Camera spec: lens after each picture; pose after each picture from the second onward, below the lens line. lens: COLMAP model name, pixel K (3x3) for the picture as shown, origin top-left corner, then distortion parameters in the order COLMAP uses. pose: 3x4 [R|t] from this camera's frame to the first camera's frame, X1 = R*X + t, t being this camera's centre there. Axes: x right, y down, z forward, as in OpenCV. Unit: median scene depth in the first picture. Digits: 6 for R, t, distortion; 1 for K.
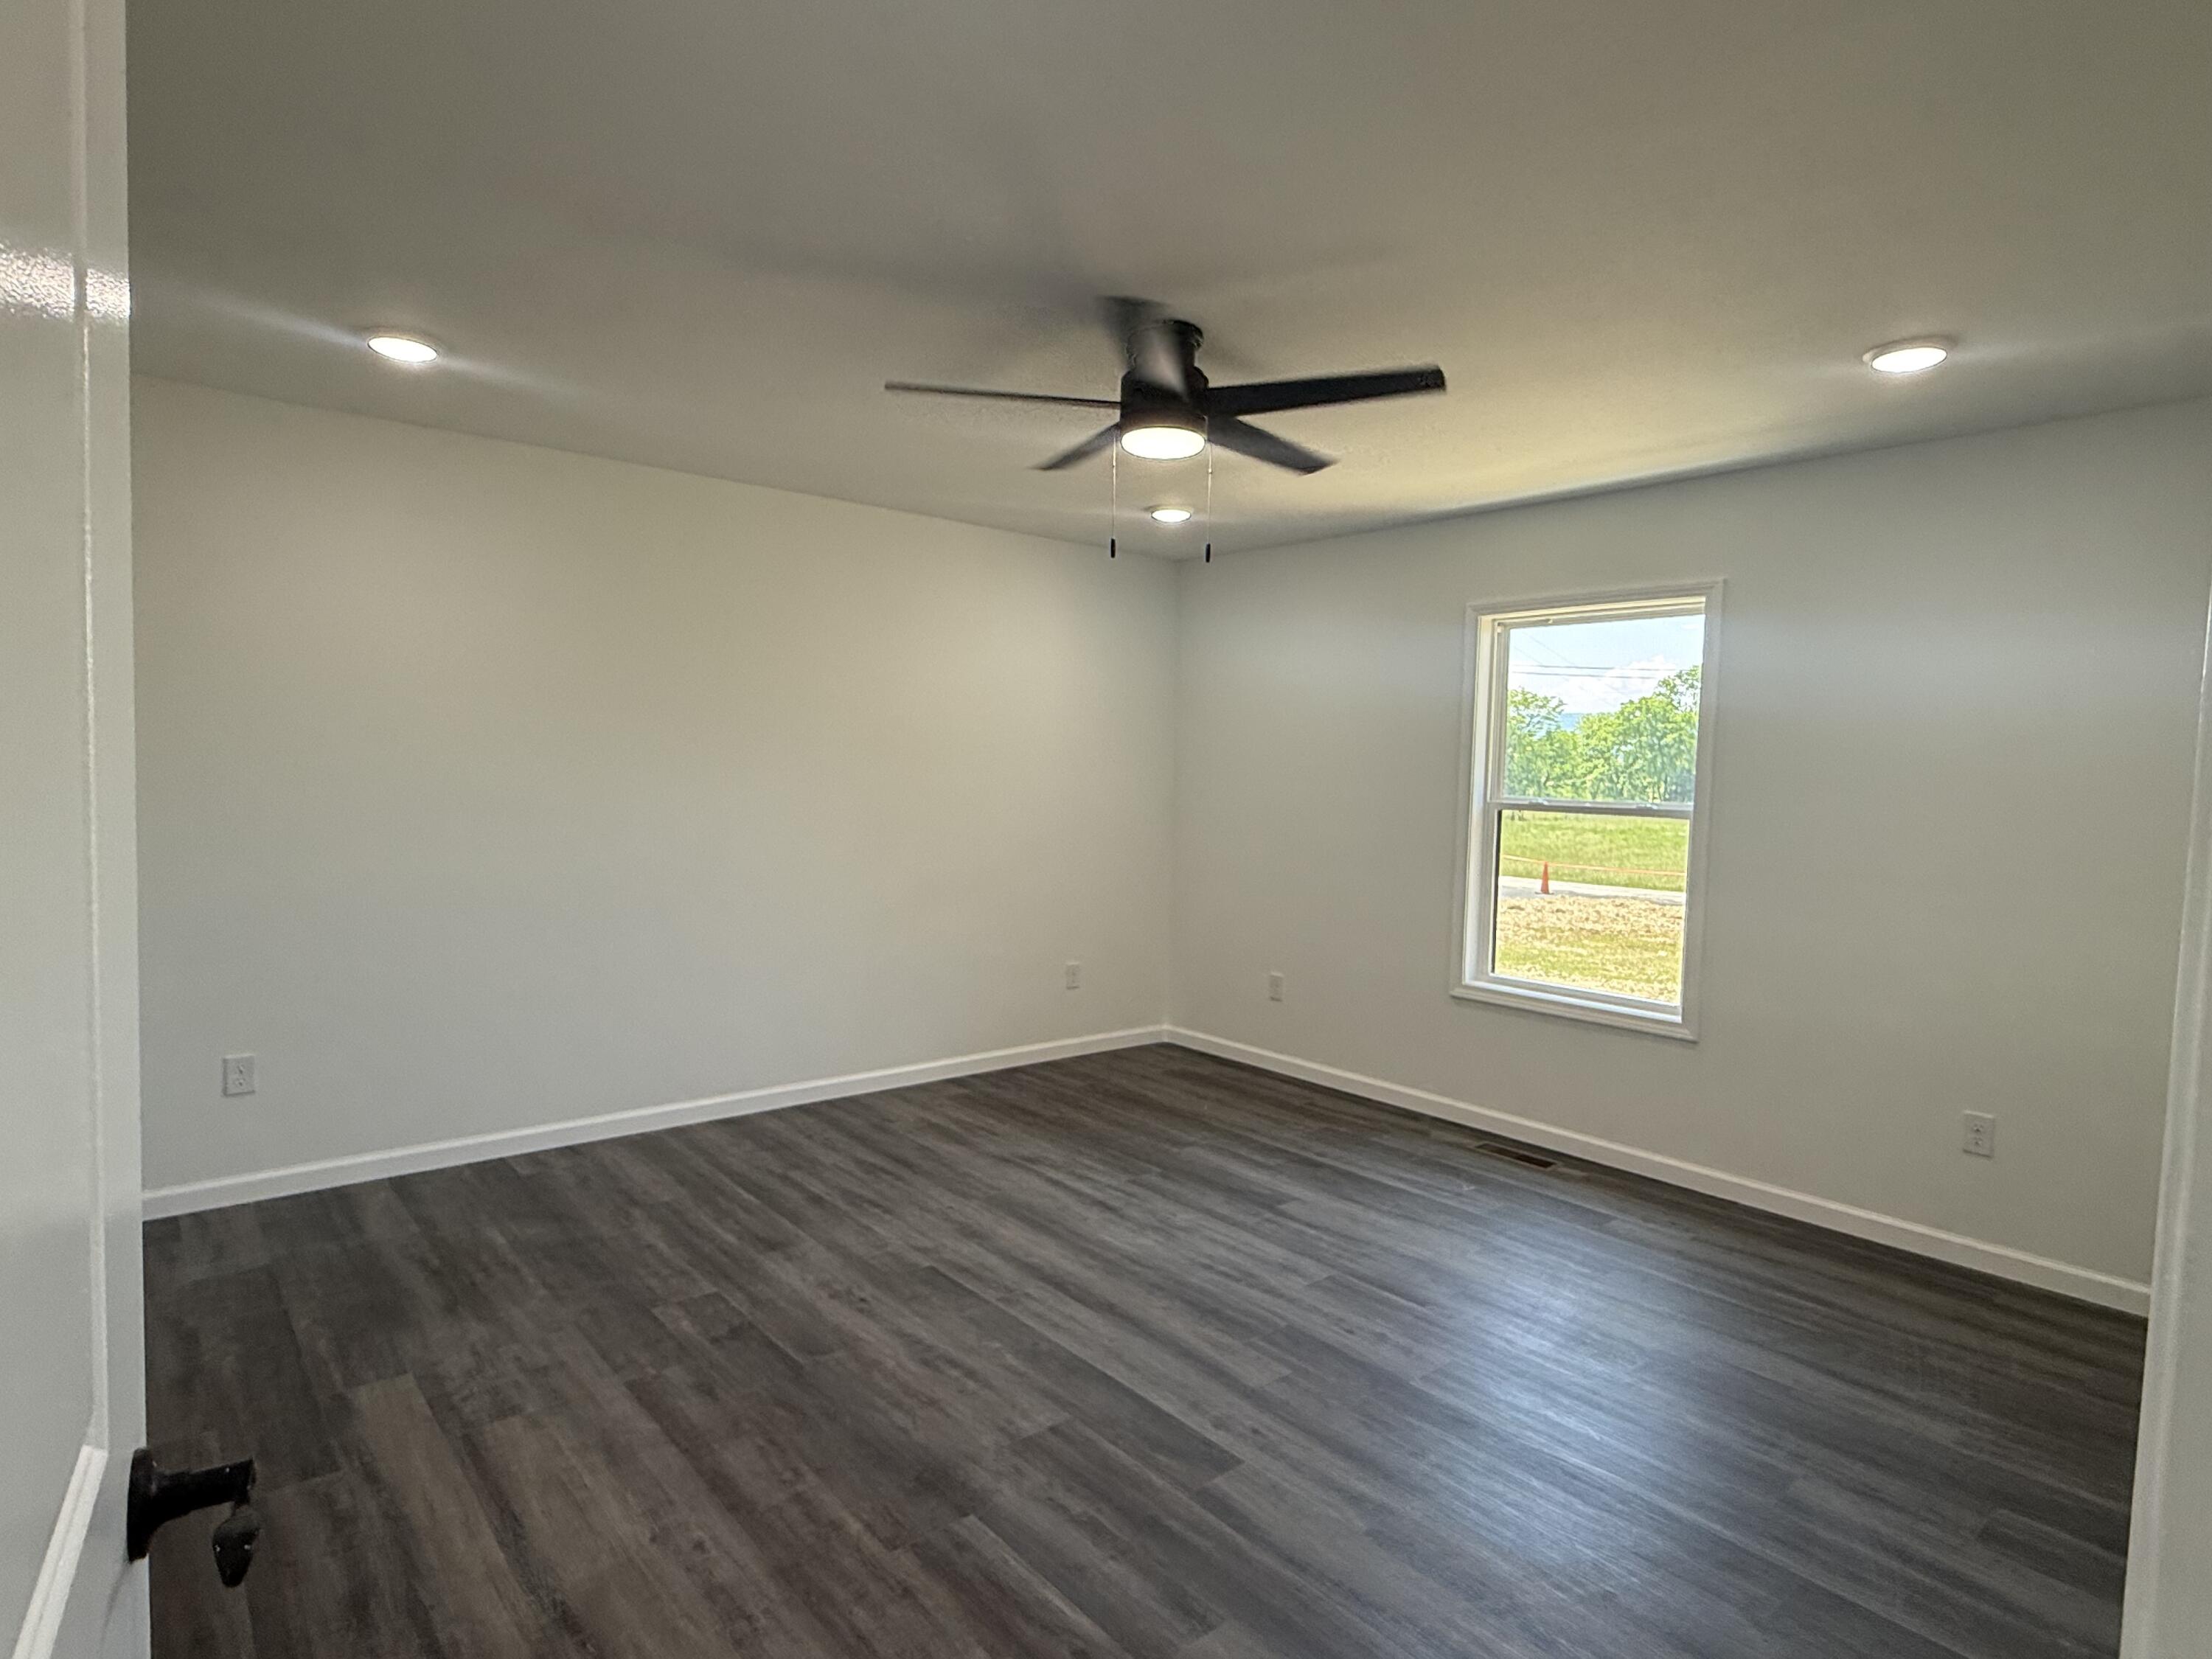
lens RADIAL K [[1190.9, 0, 1108.7], [0, 1190.9, 842.6], [0, 0, 1]] dist [0.001600, 0.001140]
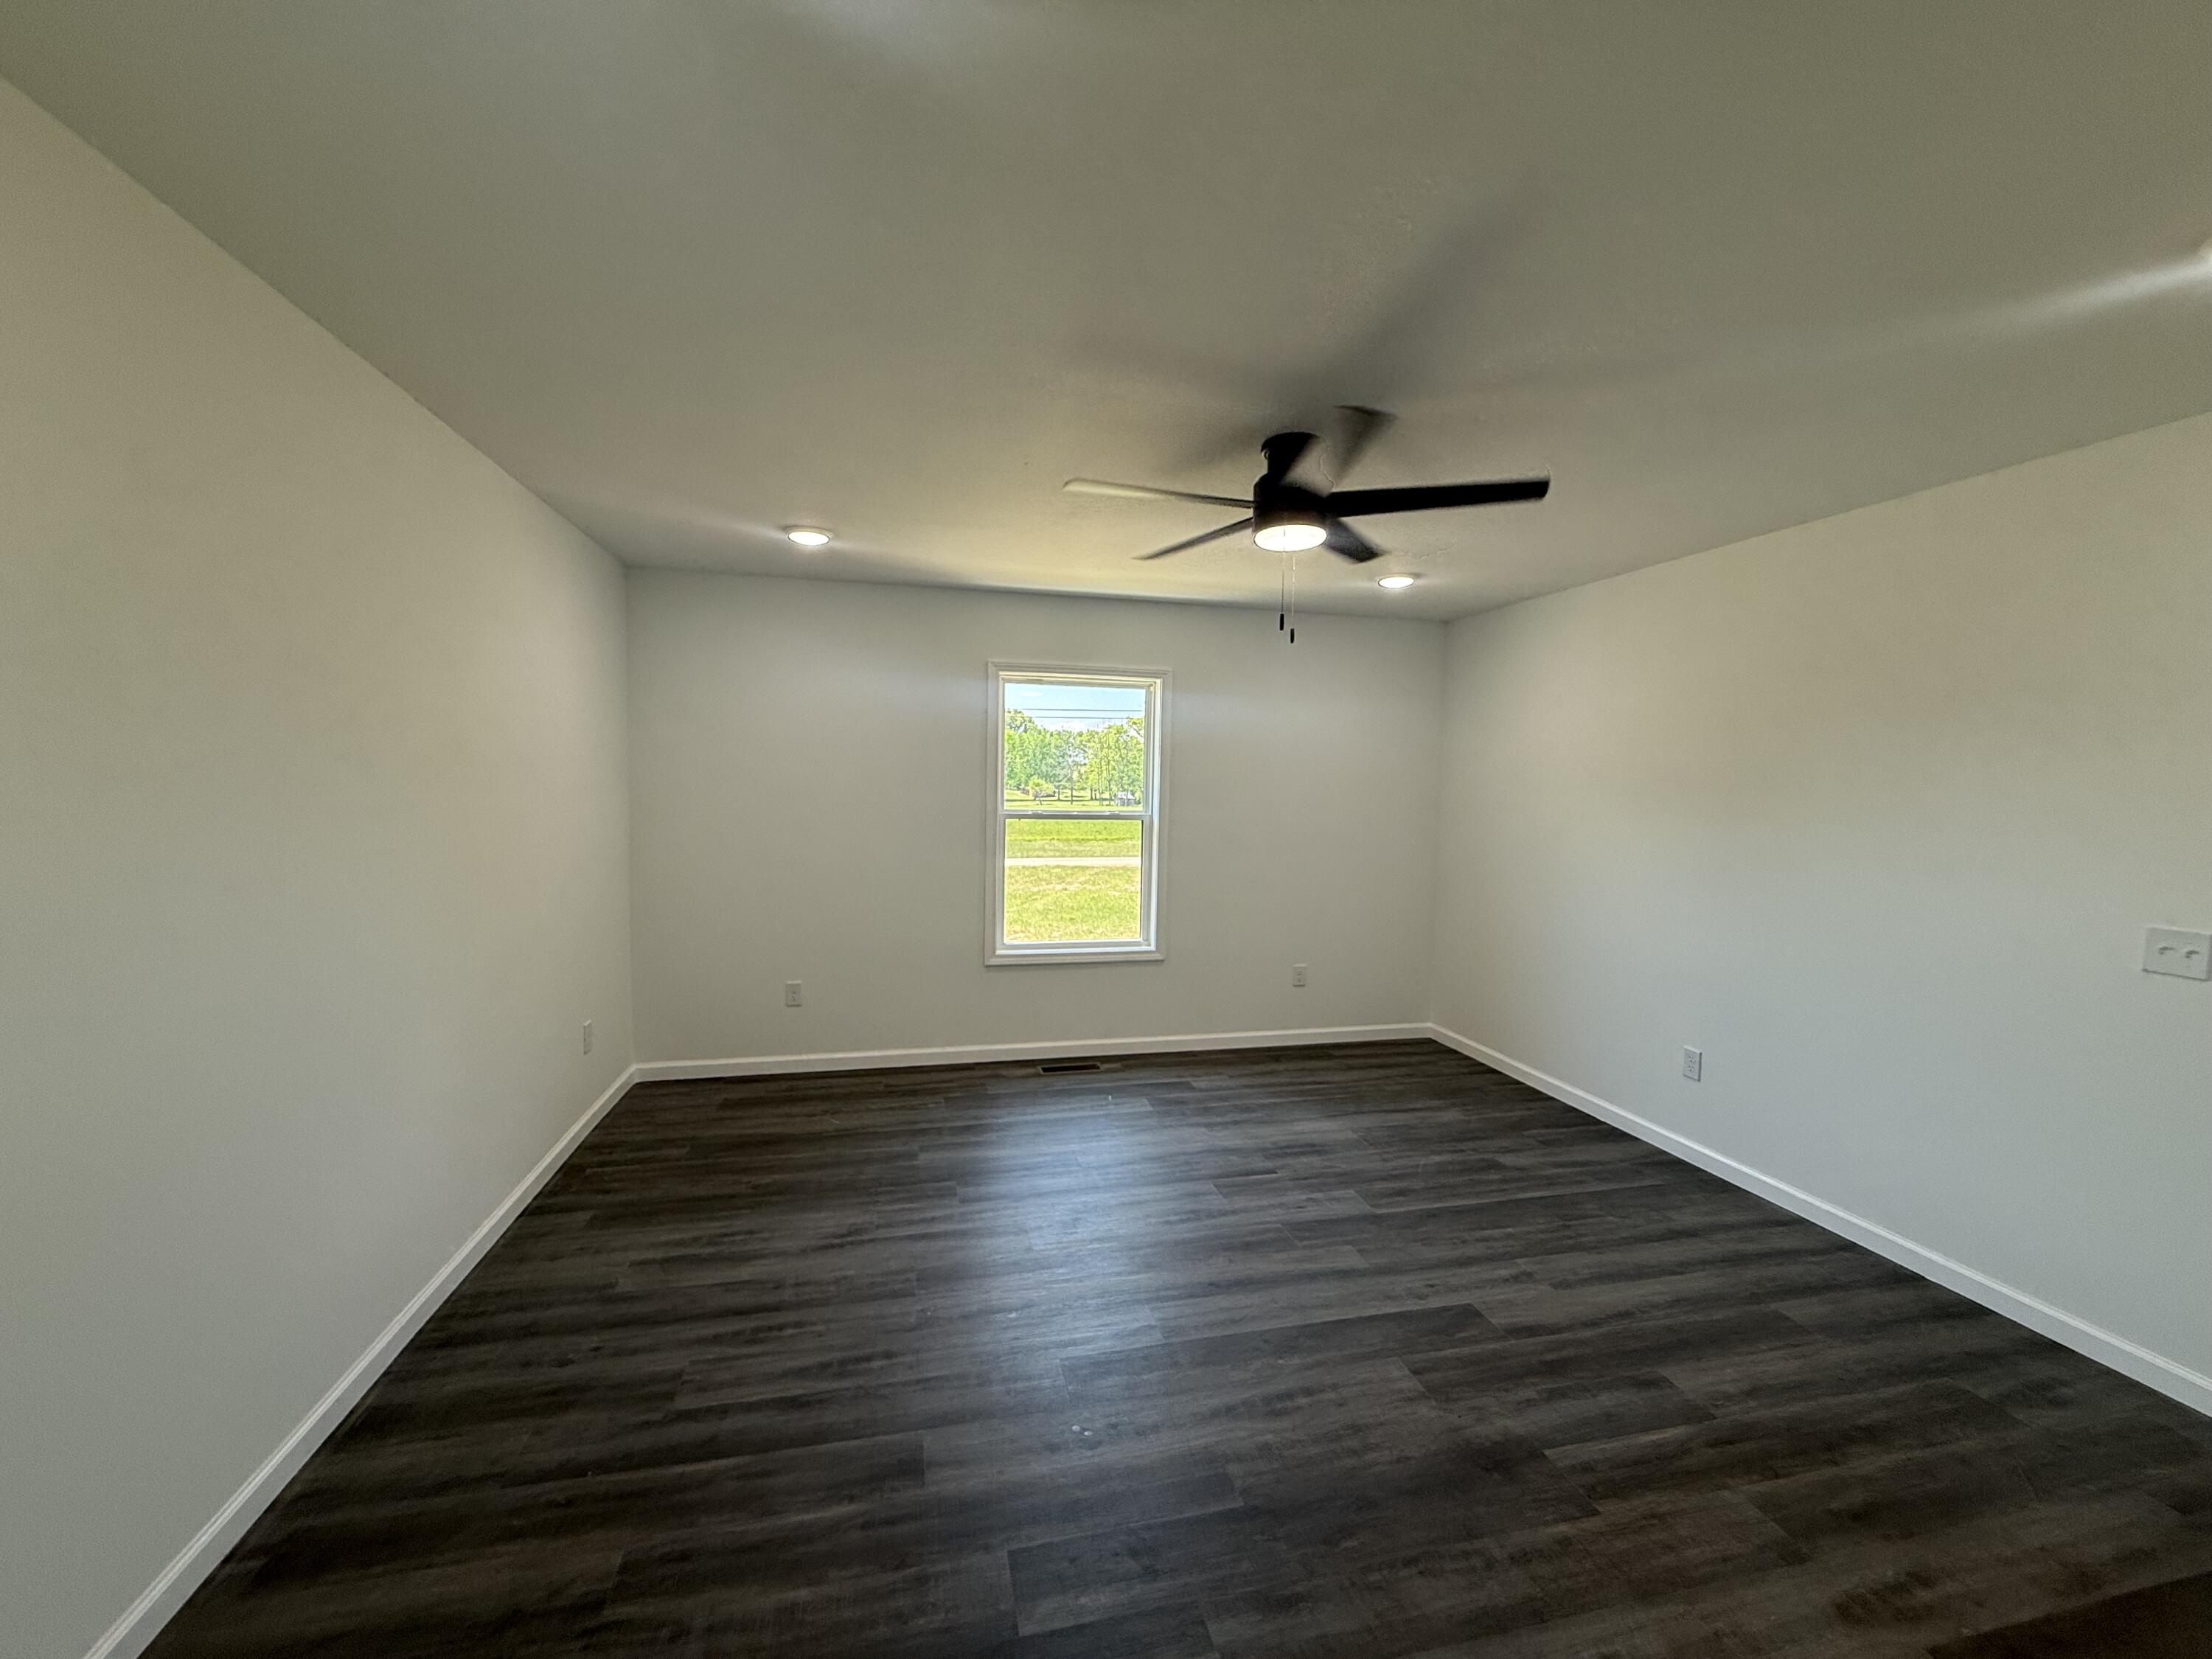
lens RADIAL K [[881.3, 0, 1103.9], [0, 881.3, 830.4], [0, 0, 1]] dist [0.002488, -0.000013]
pose [[0.456515, -0.068293, 0.887091, -0.560691], [0.051886, 0.997396, 0.050083, -0.066351], [-0.888202, 0.023164, 0.458870, 0.512797]]
